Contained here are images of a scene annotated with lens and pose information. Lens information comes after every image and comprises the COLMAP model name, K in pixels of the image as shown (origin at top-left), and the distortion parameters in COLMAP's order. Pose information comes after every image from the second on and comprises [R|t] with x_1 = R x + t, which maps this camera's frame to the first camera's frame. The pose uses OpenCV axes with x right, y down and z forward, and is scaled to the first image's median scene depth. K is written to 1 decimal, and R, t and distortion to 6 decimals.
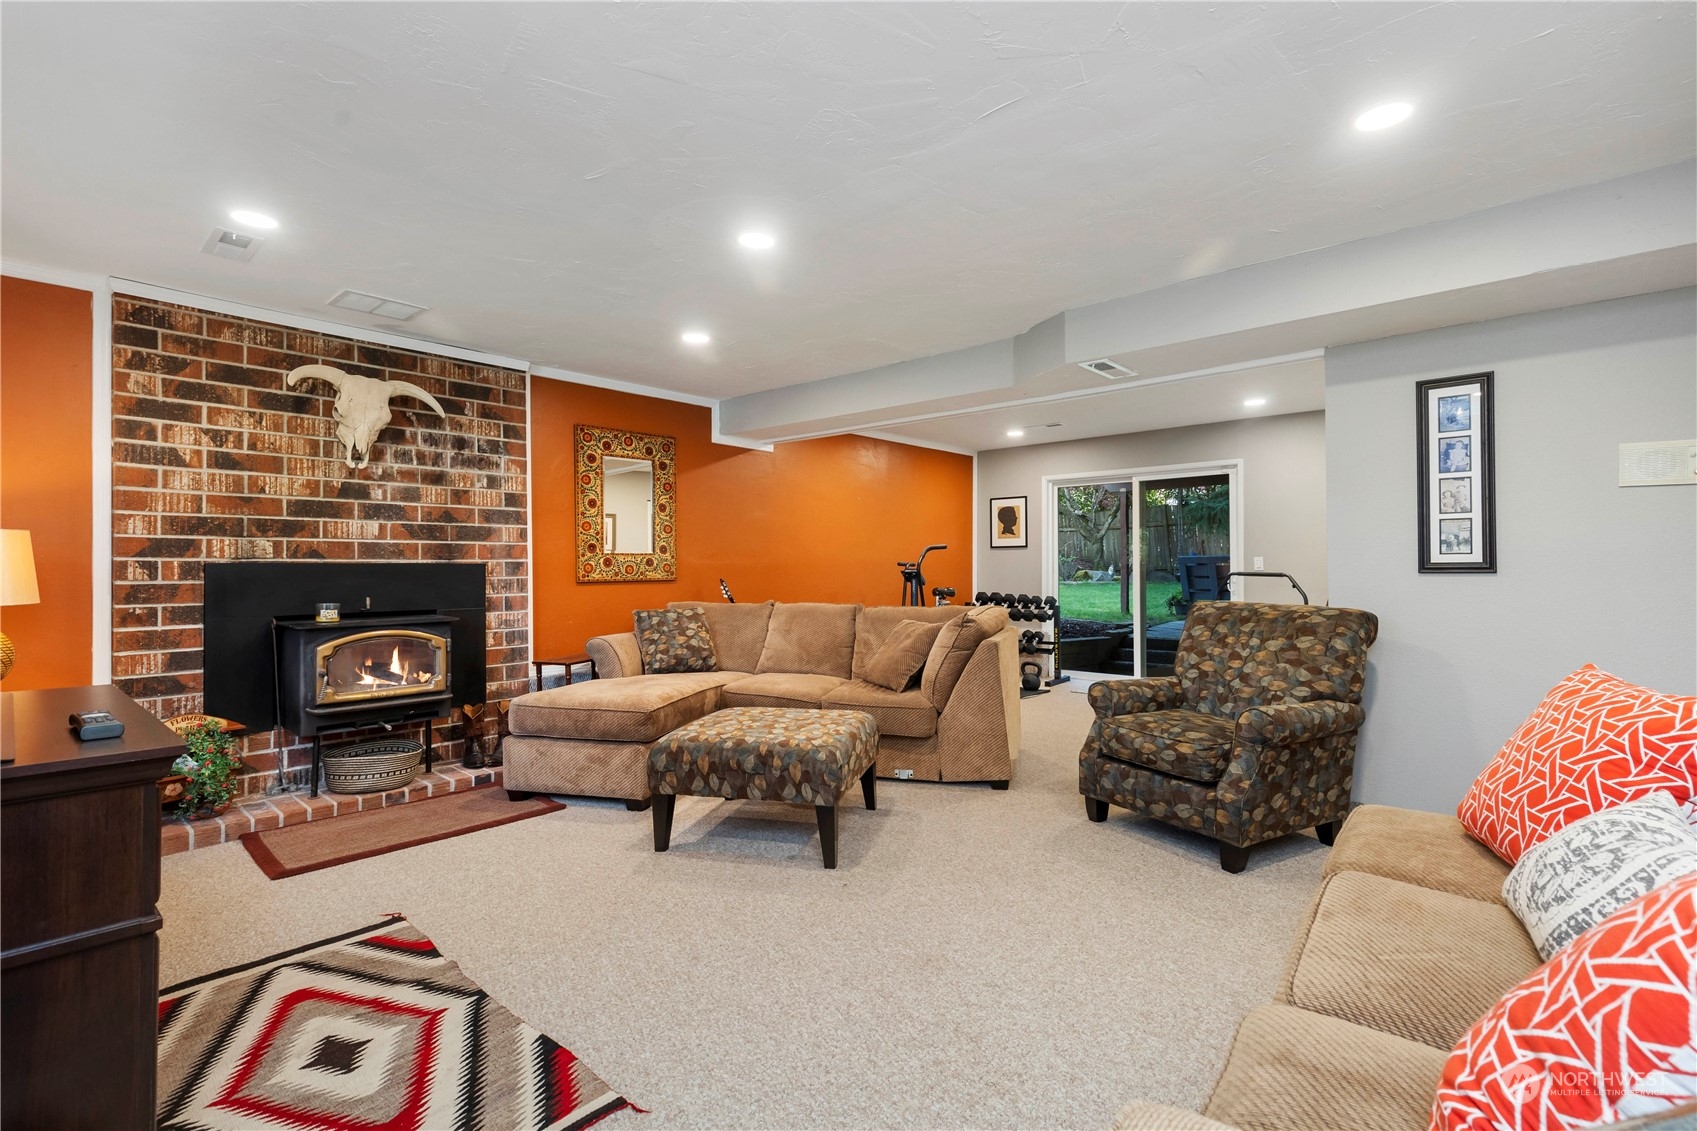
lens RADIAL K [[778.3, 0, 844.6], [0, 778.3, 565.3], [0, 0, 1]] dist [0.002954, -0.000131]
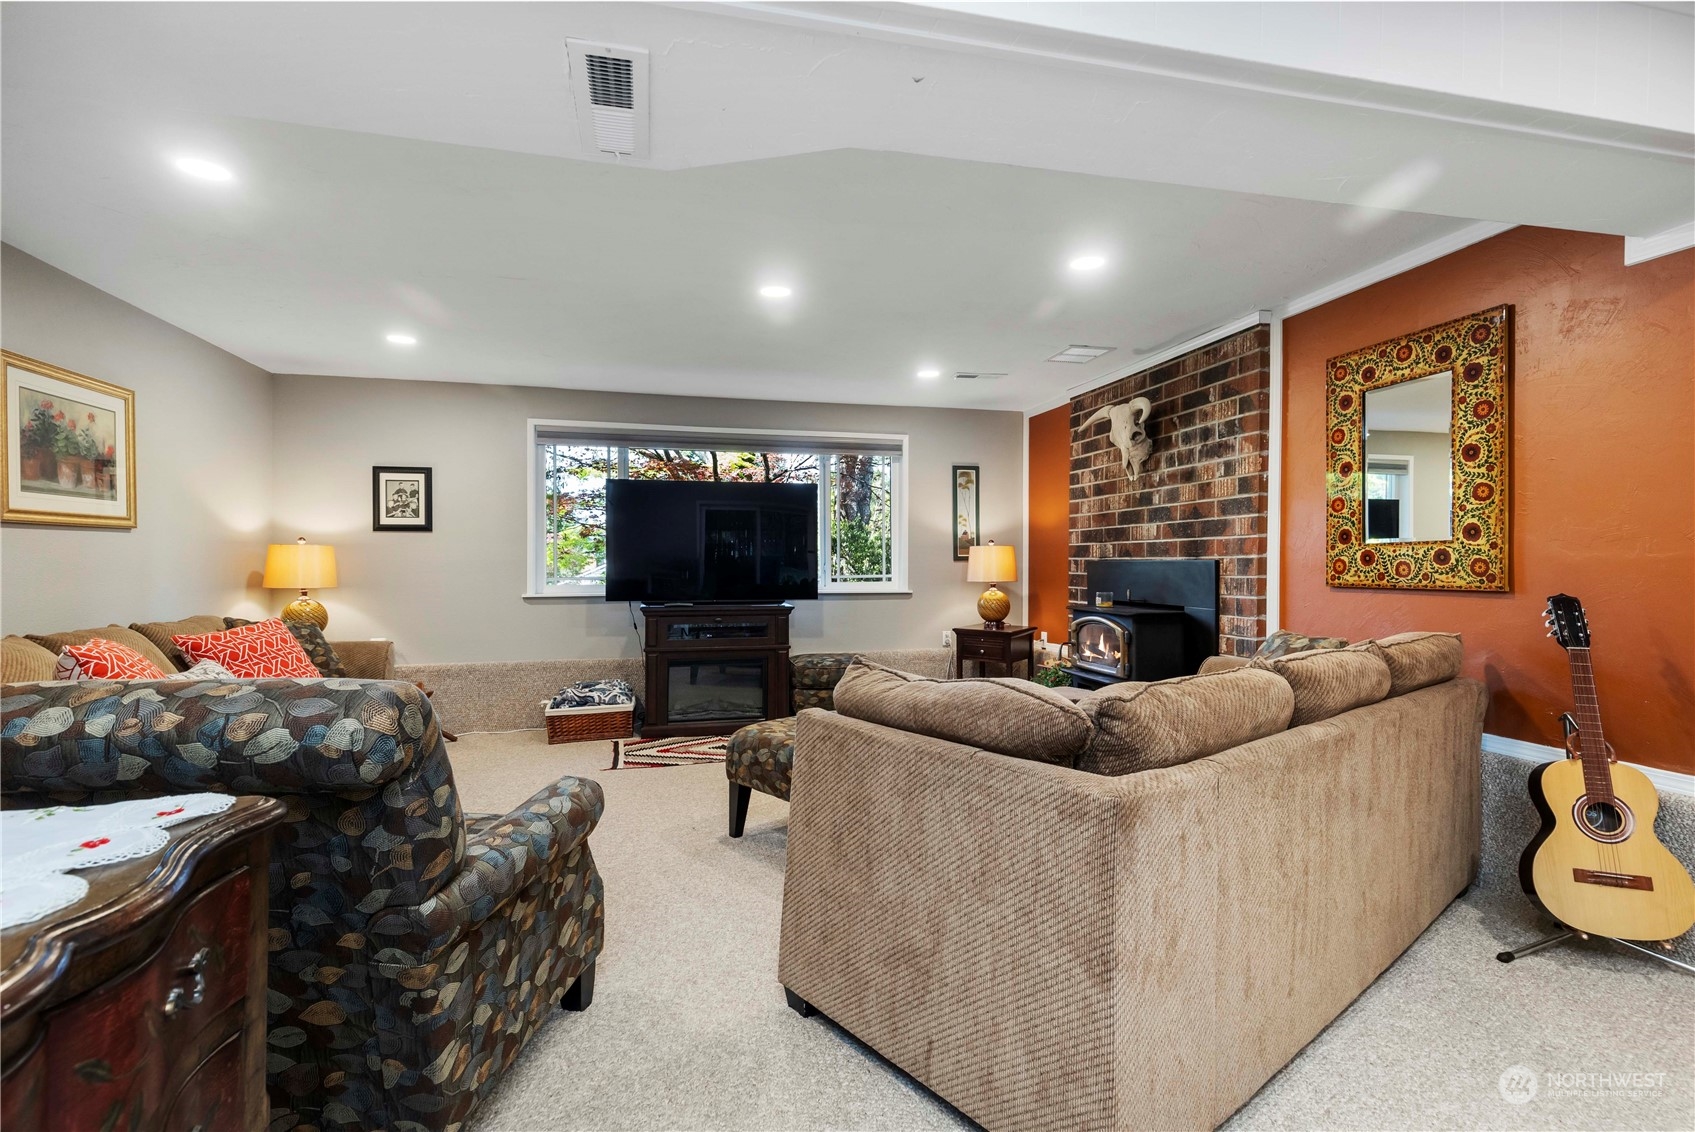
lens RADIAL K [[777.4, 0, 844.1], [0, 777.4, 566.5], [0, 0, 1]] dist [0.002954, -0.000131]
pose [[-0.562912, 0.010600, -0.826449, 0.542103], [0.009174, 0.999936, 0.006576, -0.005219], [0.826466, -0.003880, -0.562973, 1.168802]]
